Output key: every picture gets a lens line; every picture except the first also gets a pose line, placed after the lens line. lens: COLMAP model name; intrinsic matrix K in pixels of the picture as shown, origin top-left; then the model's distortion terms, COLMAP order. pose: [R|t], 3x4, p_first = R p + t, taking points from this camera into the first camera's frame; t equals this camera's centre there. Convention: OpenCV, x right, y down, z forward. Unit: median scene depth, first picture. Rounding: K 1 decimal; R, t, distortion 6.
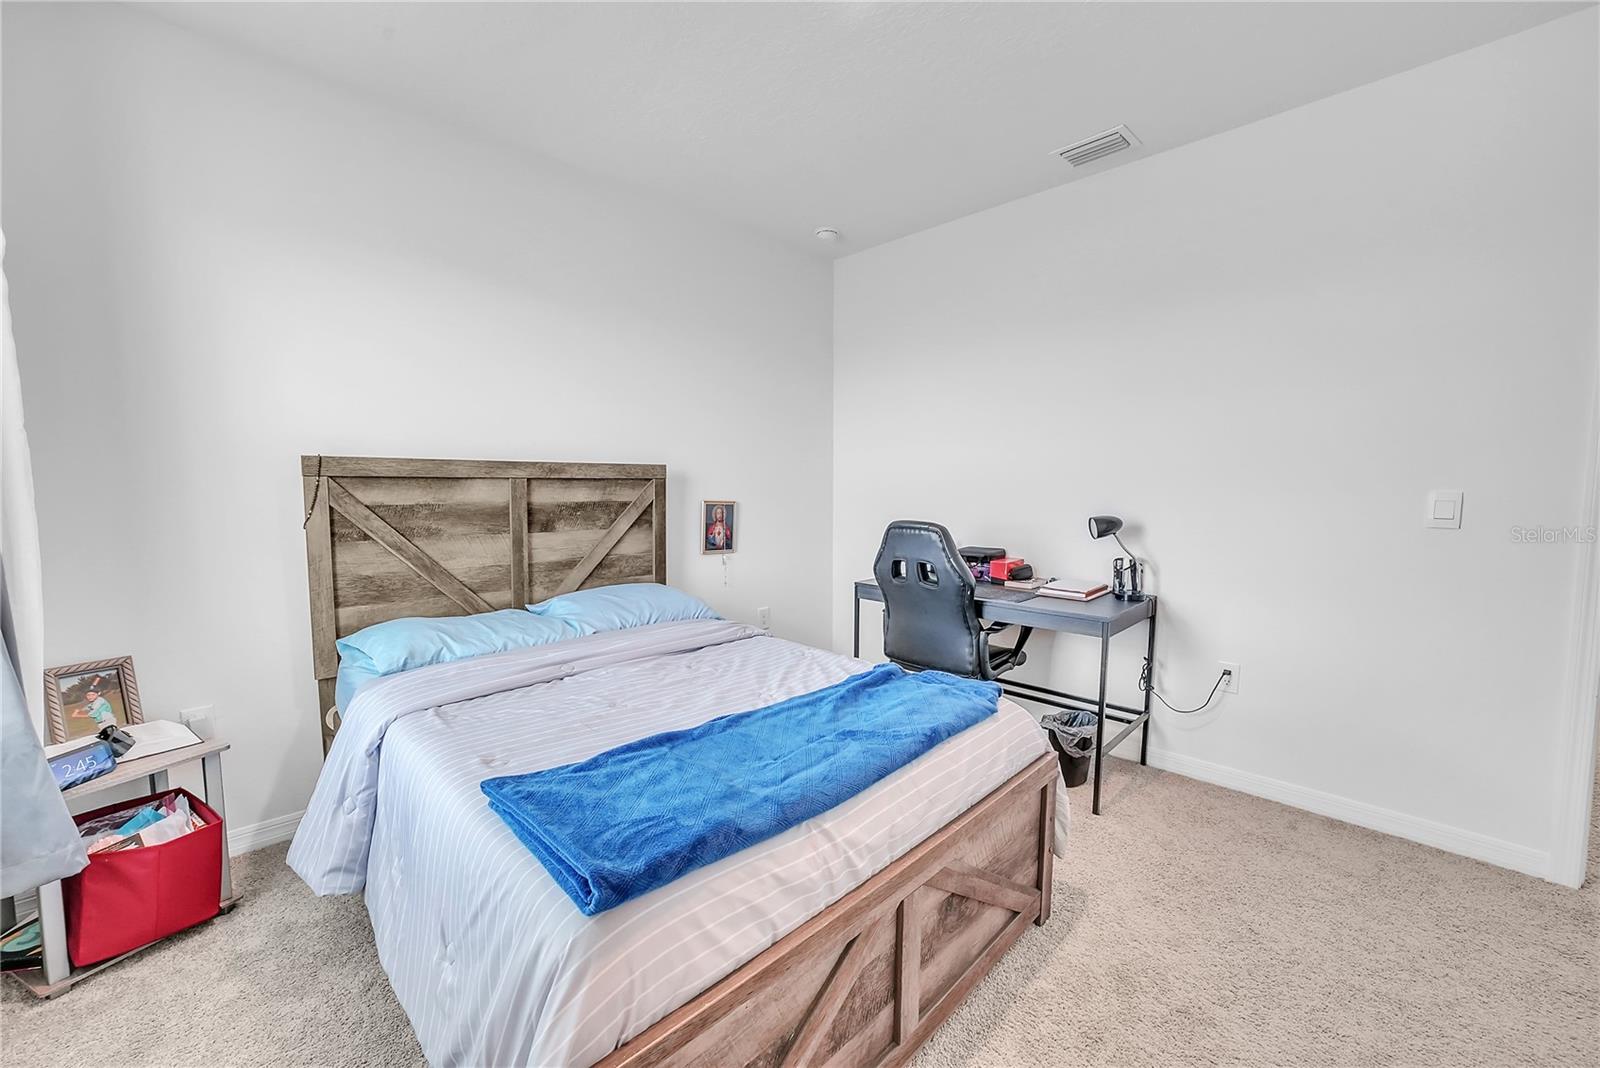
lens RADIAL K [[635.6, 0, 794.3], [0, 635.6, 535.3], [0, 0, 1]] dist [-0.039302, 0.008718]
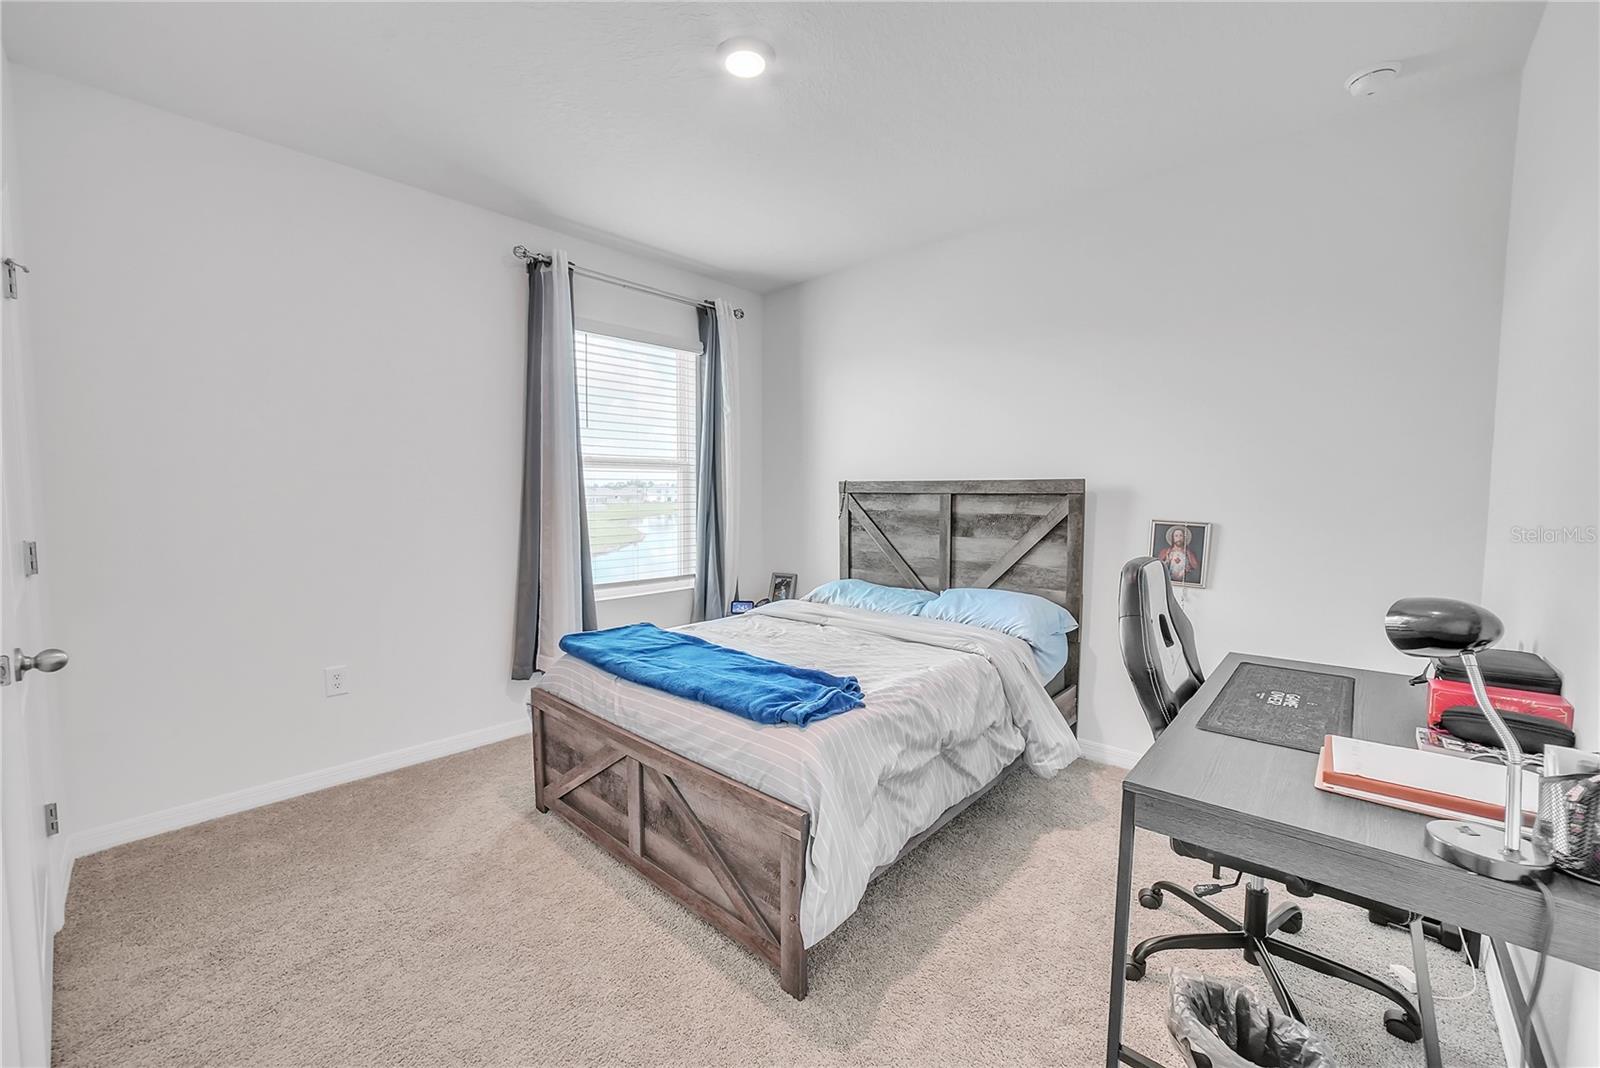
lens RADIAL K [[635.6, 0, 794.3], [0, 635.6, 535.3], [0, 0, 1]] dist [-0.039302, 0.008718]
pose [[0.044742, 0.066191, -0.996803, 0.821187], [-0.078387, 0.994959, 0.062550, -0.059113], [0.995918, 0.075338, 0.049705, 0.598010]]
